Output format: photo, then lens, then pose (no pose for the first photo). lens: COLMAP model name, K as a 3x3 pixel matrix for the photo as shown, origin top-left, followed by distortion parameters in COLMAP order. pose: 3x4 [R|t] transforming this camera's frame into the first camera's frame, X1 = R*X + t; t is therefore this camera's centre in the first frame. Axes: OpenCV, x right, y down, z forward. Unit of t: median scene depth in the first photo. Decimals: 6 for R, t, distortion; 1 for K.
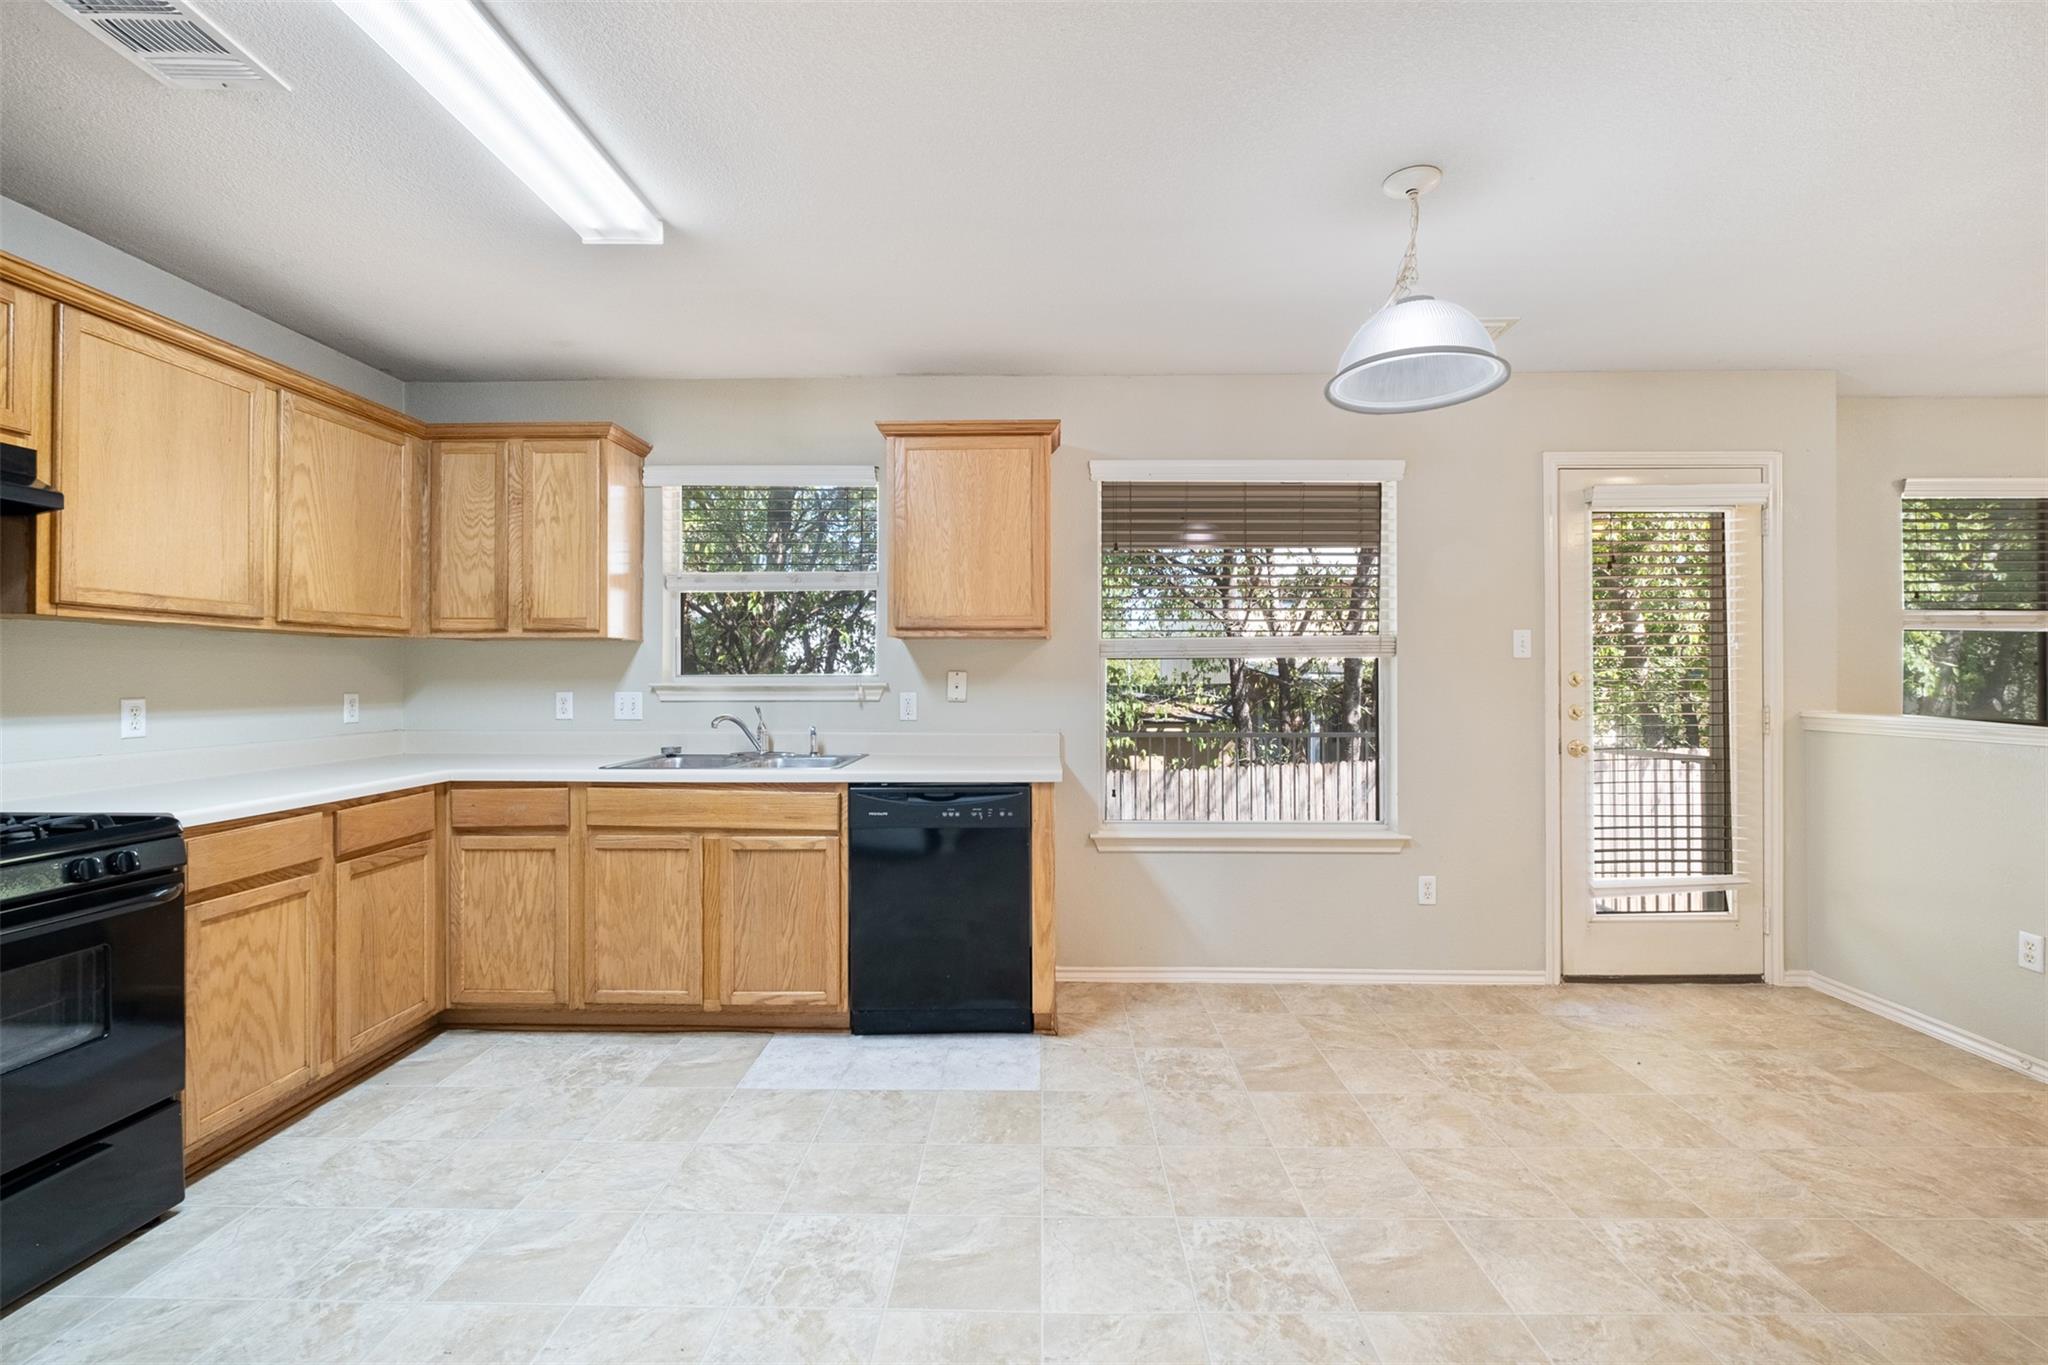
lens RADIAL K [[885.5, 0, 1020.3], [0, 885.5, 672.9], [0, 0, 1]] dist [-0.003959, -0.001607]
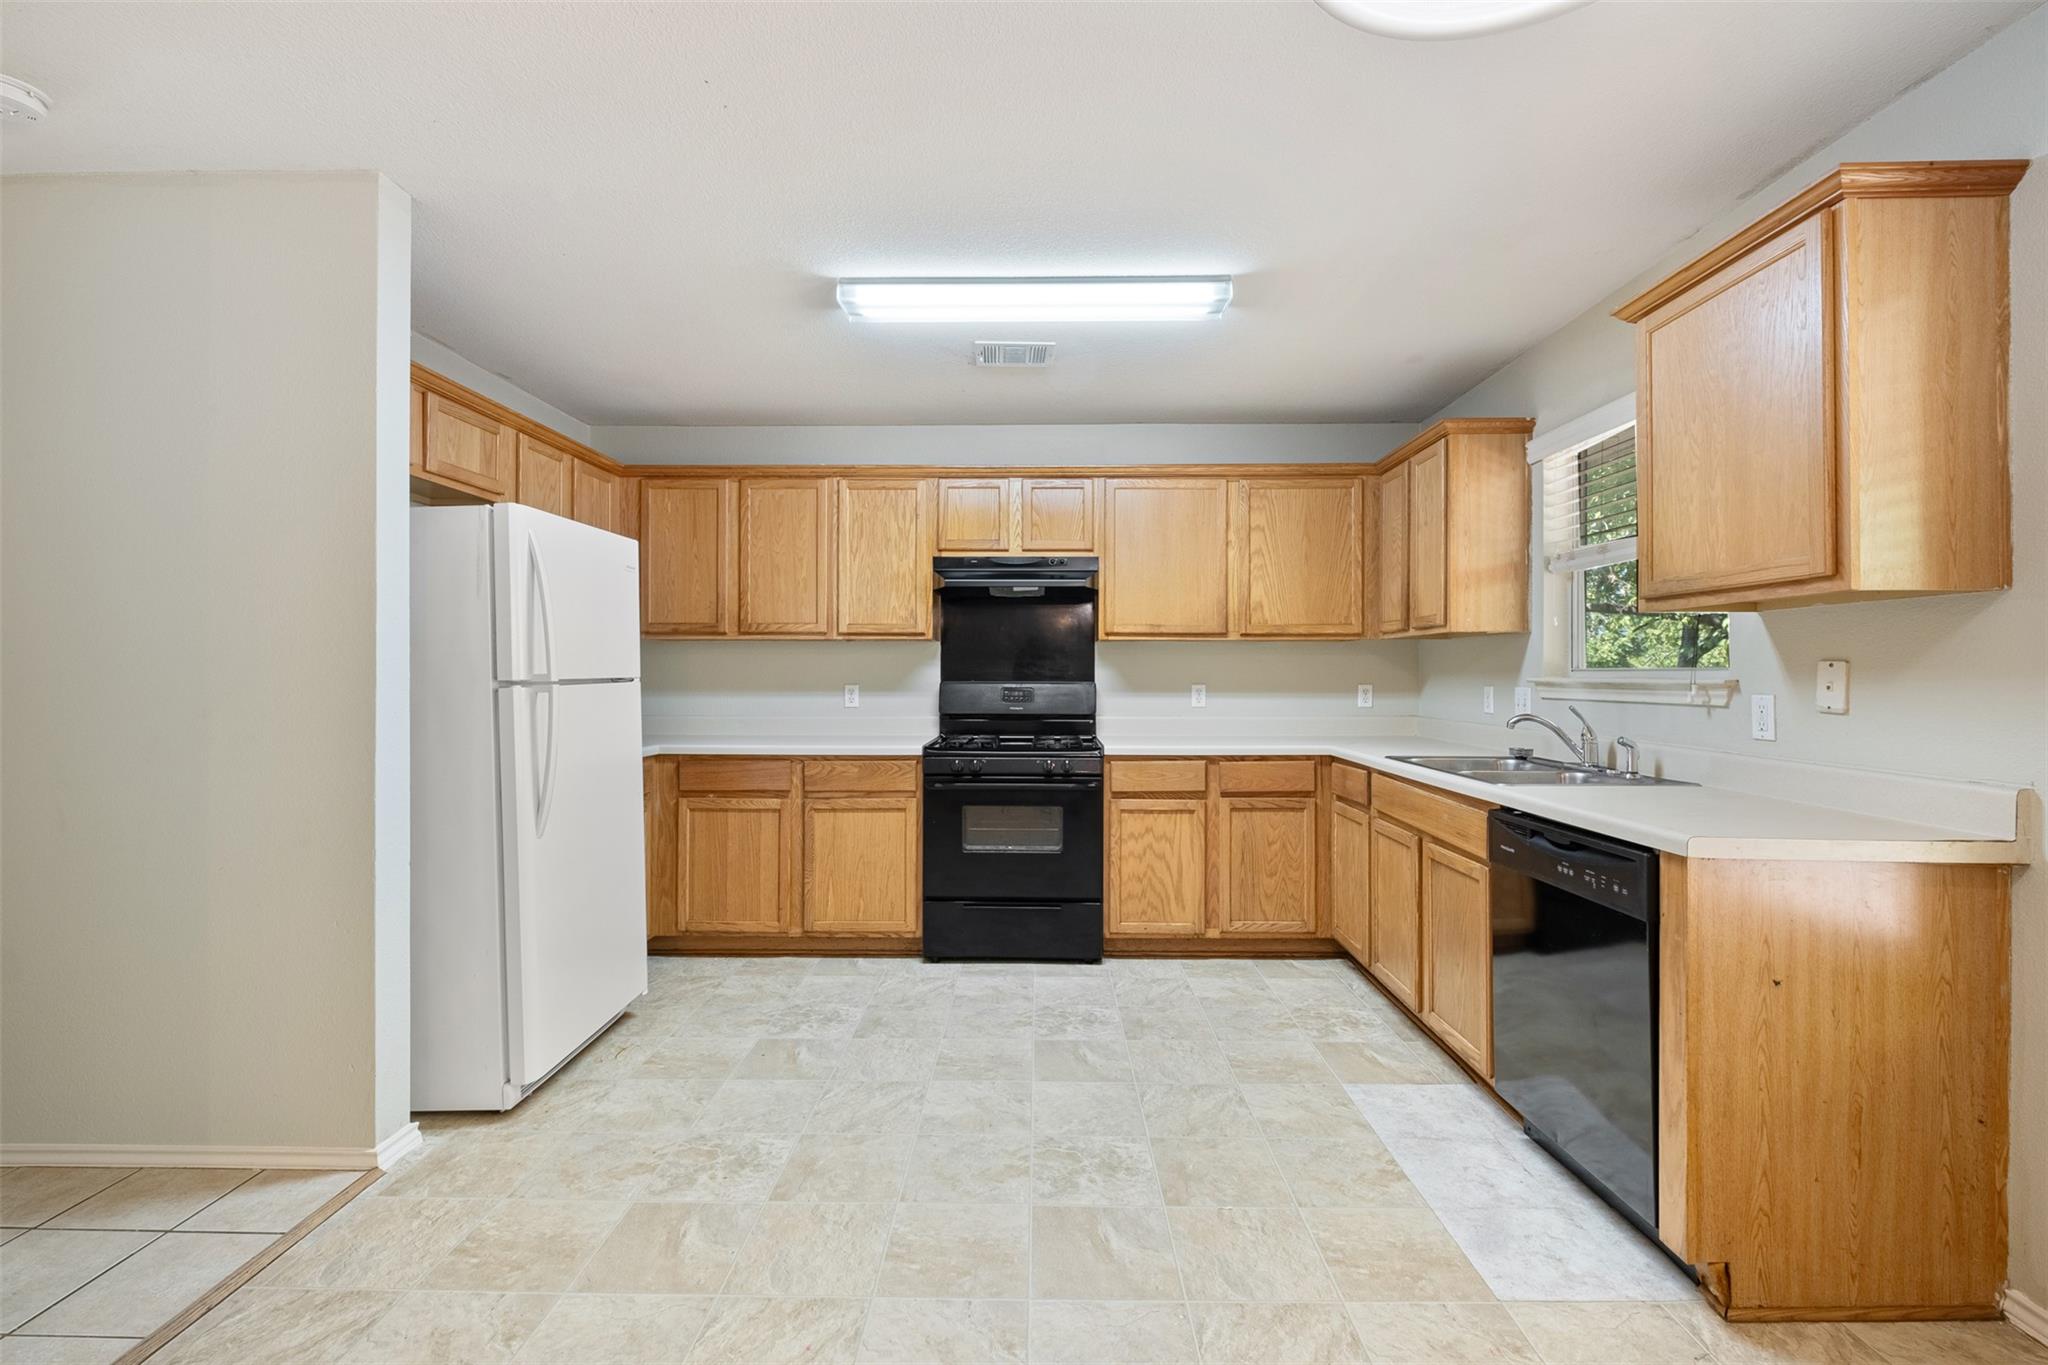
lens RADIAL K [[885.5, 0, 1036.1], [0, 885.5, 675.3], [0, 0, 1]] dist [-0.003959, -0.001607]
pose [[0.007675, 0.004014, -0.999962, 0.625257], [0.004255, 0.999983, 0.004046, 0.003625], [0.999961, -0.004286, 0.007658, 0.607522]]
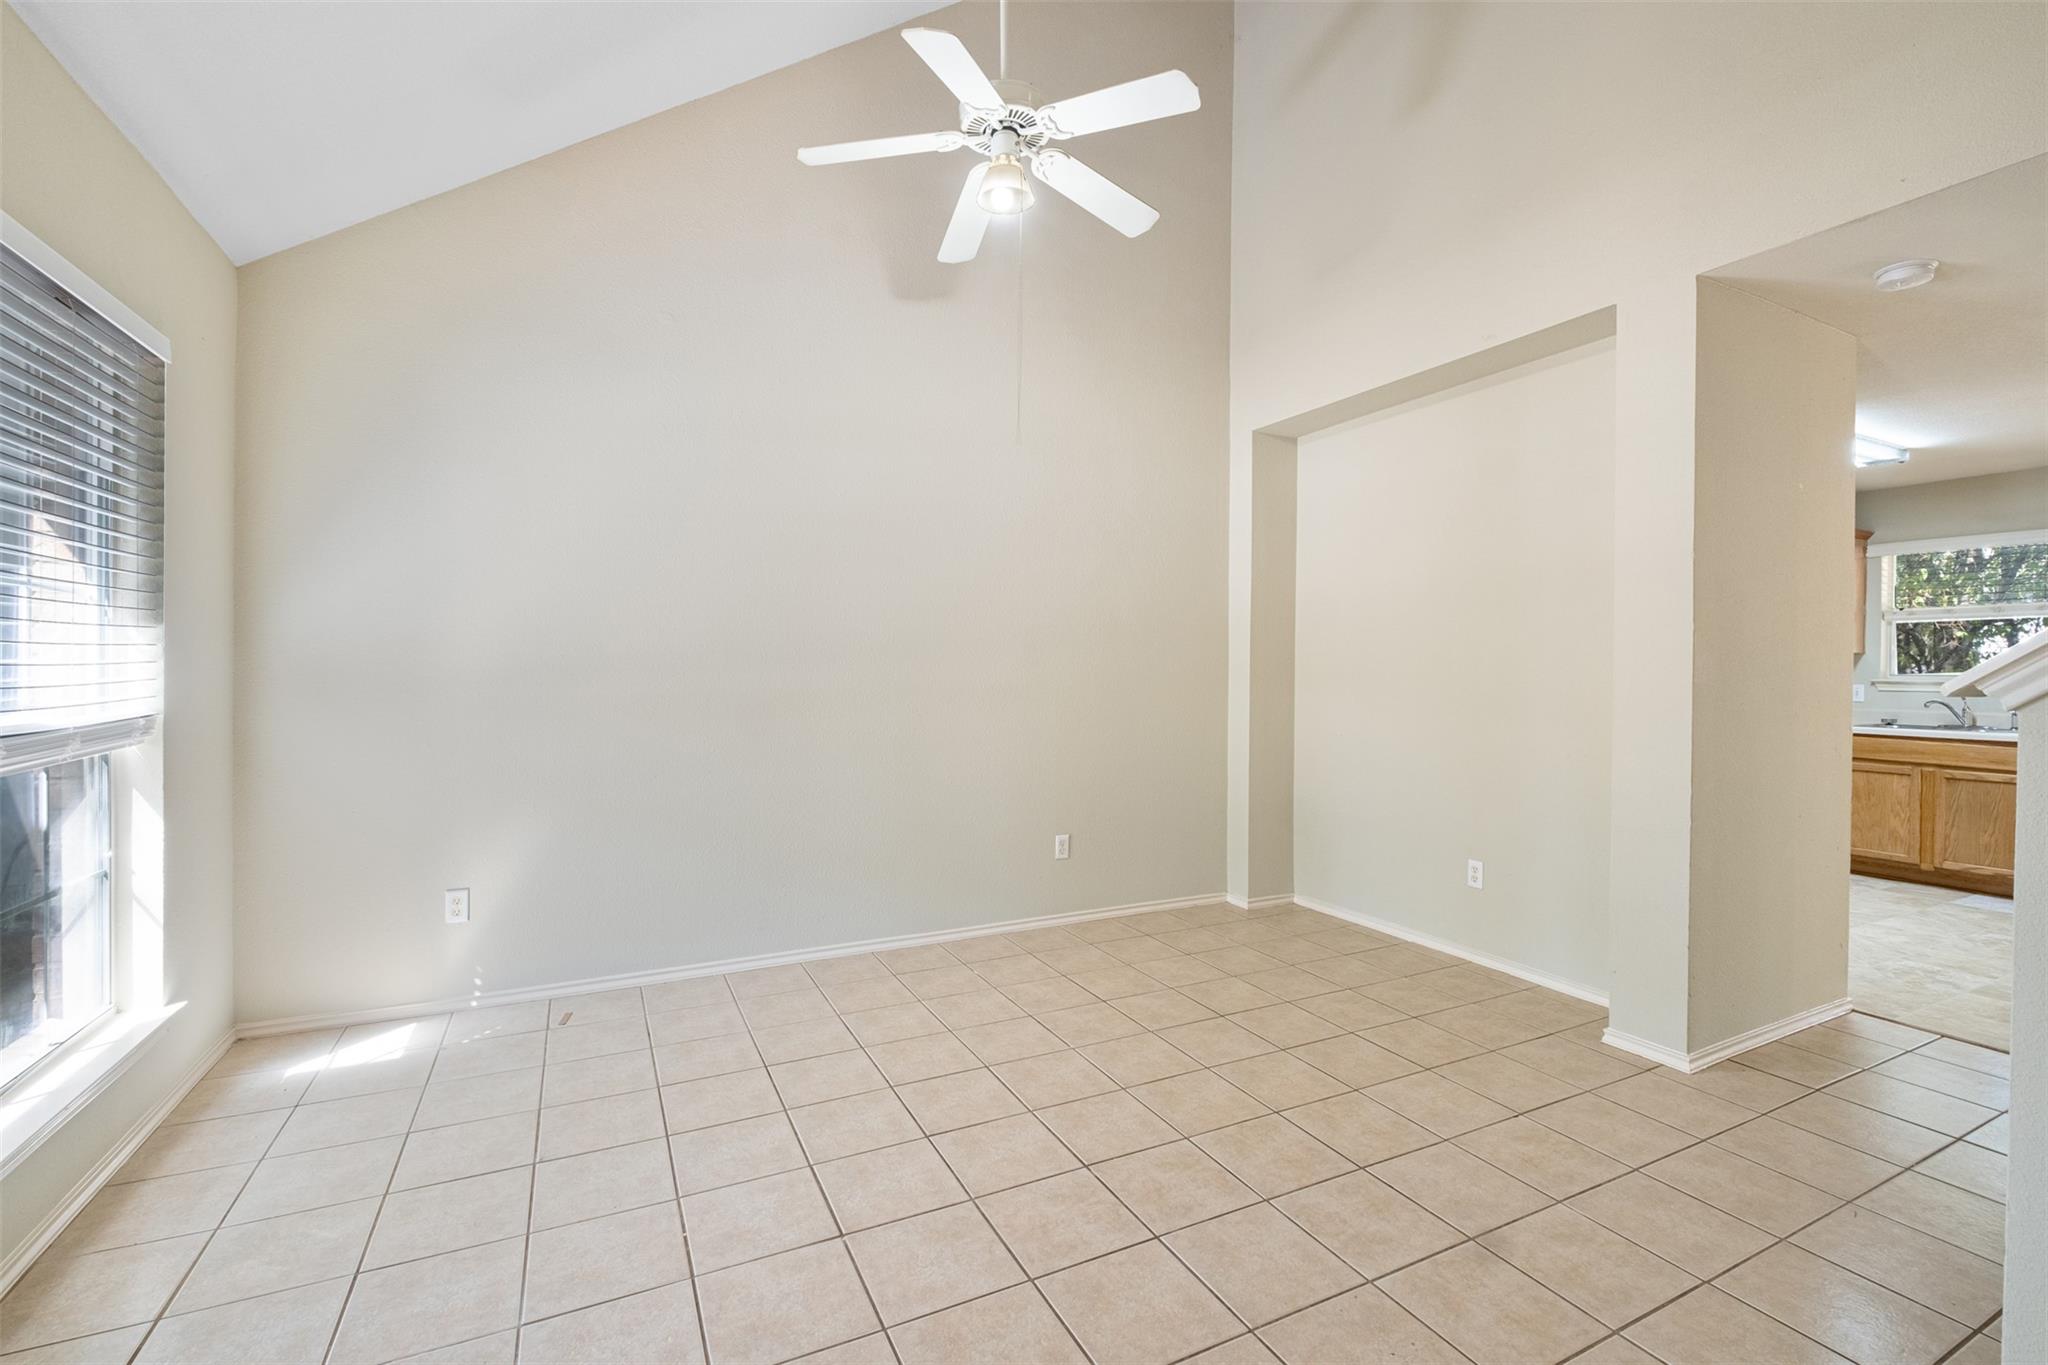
lens RADIAL K [[885.5, 0, 1033.4], [0, 885.5, 684.0], [0, 0, 1]] dist [-0.003959, -0.001607]
pose [[0.470969, 0.008480, -0.882109, 0.362579], [0.005731, 0.999903, 0.012672, -0.011568], [0.882131, -0.011023, 0.470875, -1.426397]]
